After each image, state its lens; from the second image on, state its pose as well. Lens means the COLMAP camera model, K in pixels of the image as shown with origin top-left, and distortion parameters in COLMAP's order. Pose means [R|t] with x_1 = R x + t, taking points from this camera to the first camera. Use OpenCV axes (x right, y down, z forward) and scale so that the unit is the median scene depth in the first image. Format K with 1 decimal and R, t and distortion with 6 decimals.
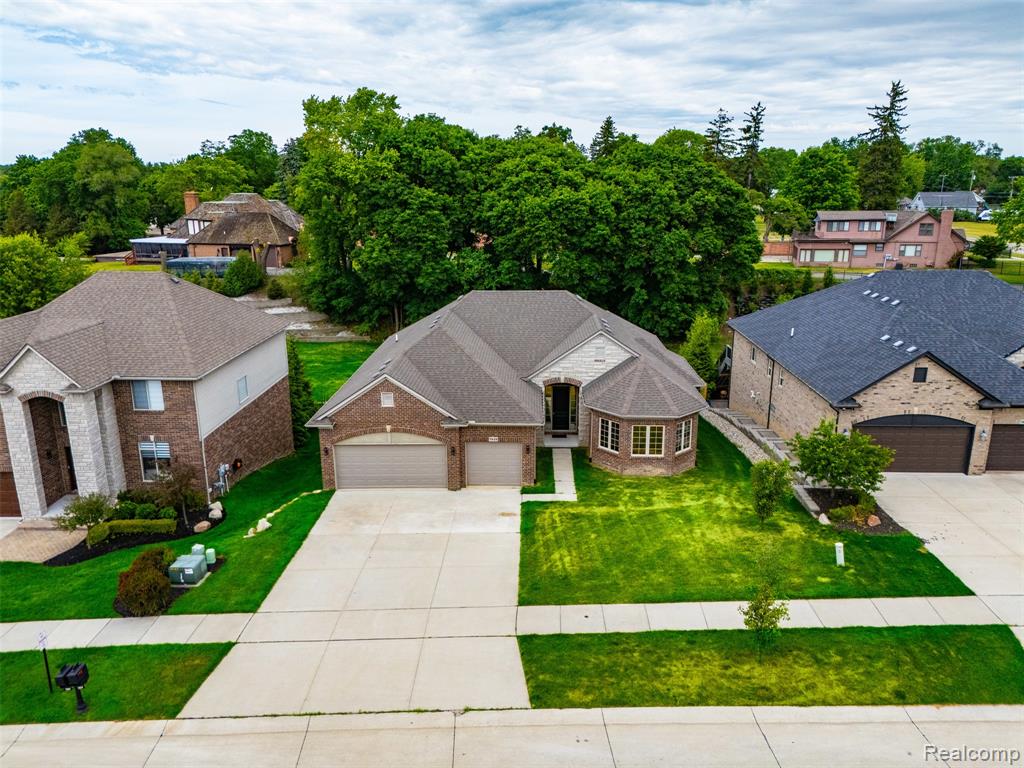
lens RADIAL K [[752.8, 0, 514.2], [0, 752.8, 385.5], [0, 0, 1]] dist [0.070621, -0.064985]
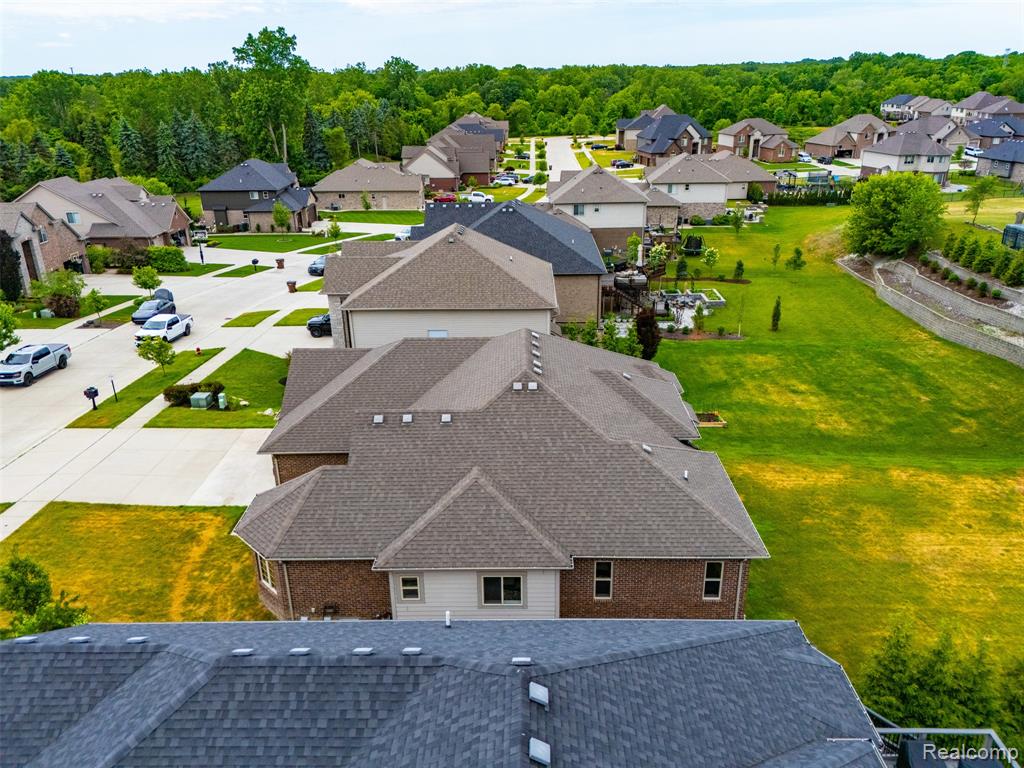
lens RADIAL K [[752.8, 0, 513.6], [0, 752.8, 384.5], [0, 0, 1]] dist [0.070621, -0.064985]
pose [[0.015248, 0.378146, -0.925620, 0.834776], [-0.248266, 0.898170, 0.362842, -0.423150], [0.968572, 0.224267, 0.107576, 1.081833]]
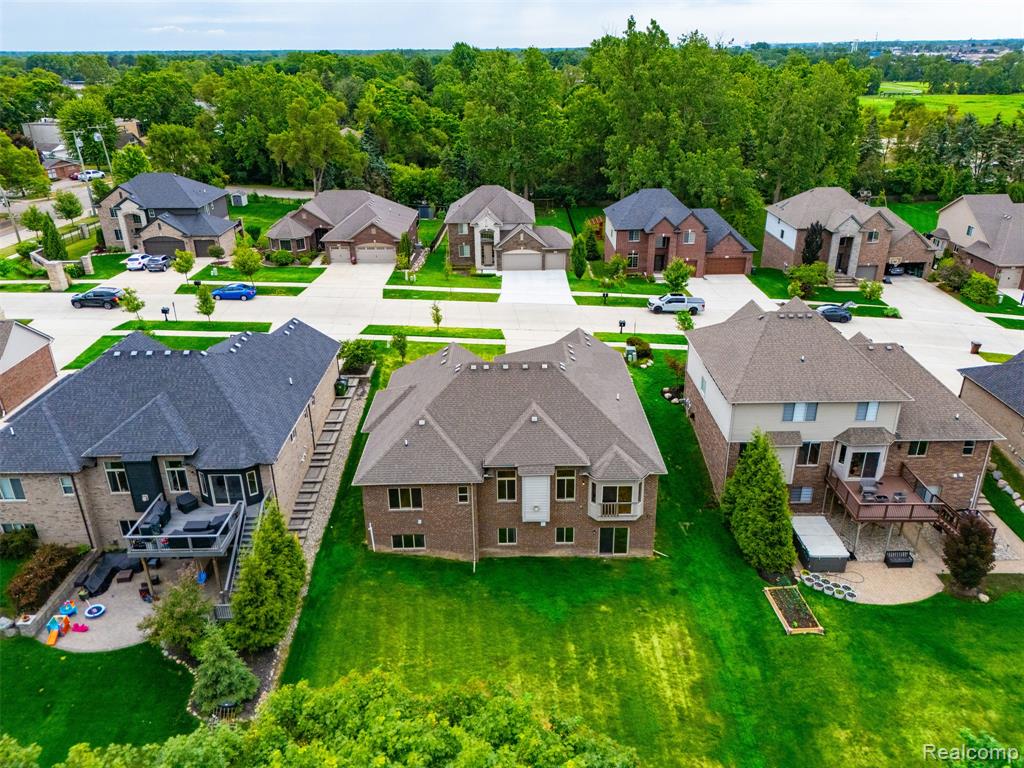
lens RADIAL K [[752.8, 0, 513.8], [0, 752.8, 386.6], [0, 0, 1]] dist [0.070621, -0.064985]
pose [[-0.999128, 0.028692, -0.030326, 0.043017], [0.003044, 0.774538, 0.632520, -0.955042], [0.041637, 0.631877, -0.773950, 2.236777]]
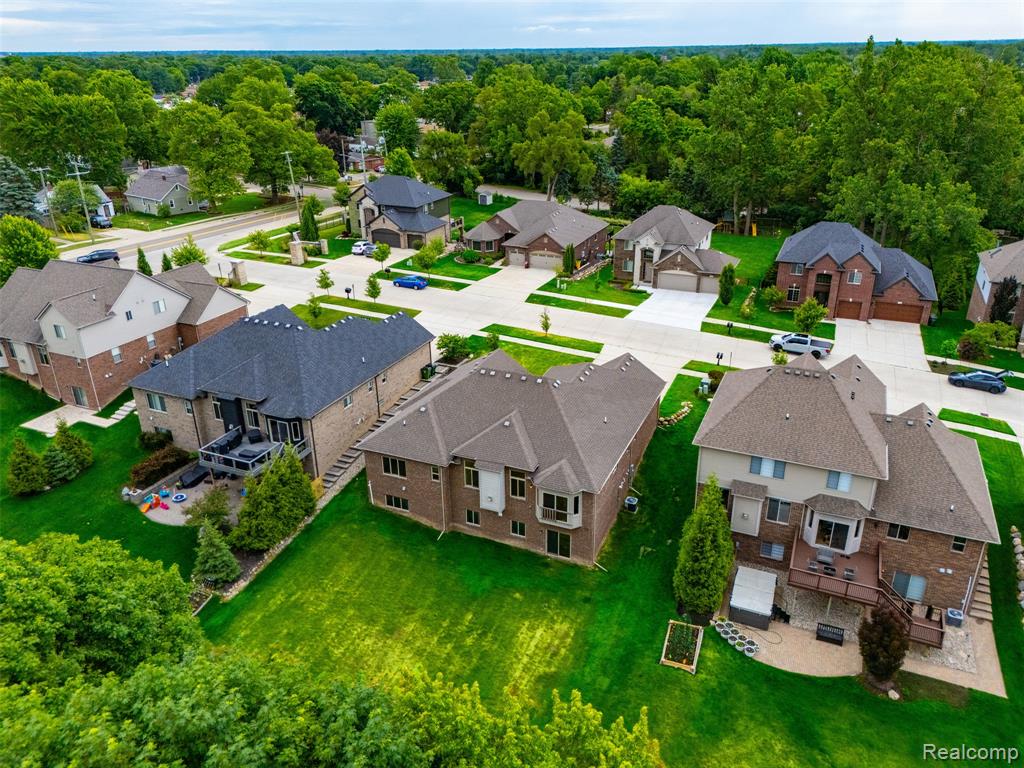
lens RADIAL K [[752.8, 0, 513.6], [0, 752.8, 384.2], [0, 0, 1]] dist [0.070621, -0.064985]
pose [[-0.927556, -0.139189, 0.346794, -0.526186], [0.111298, 0.783021, 0.611957, -1.066394], [-0.356725, 0.606222, -0.710804, 2.283423]]
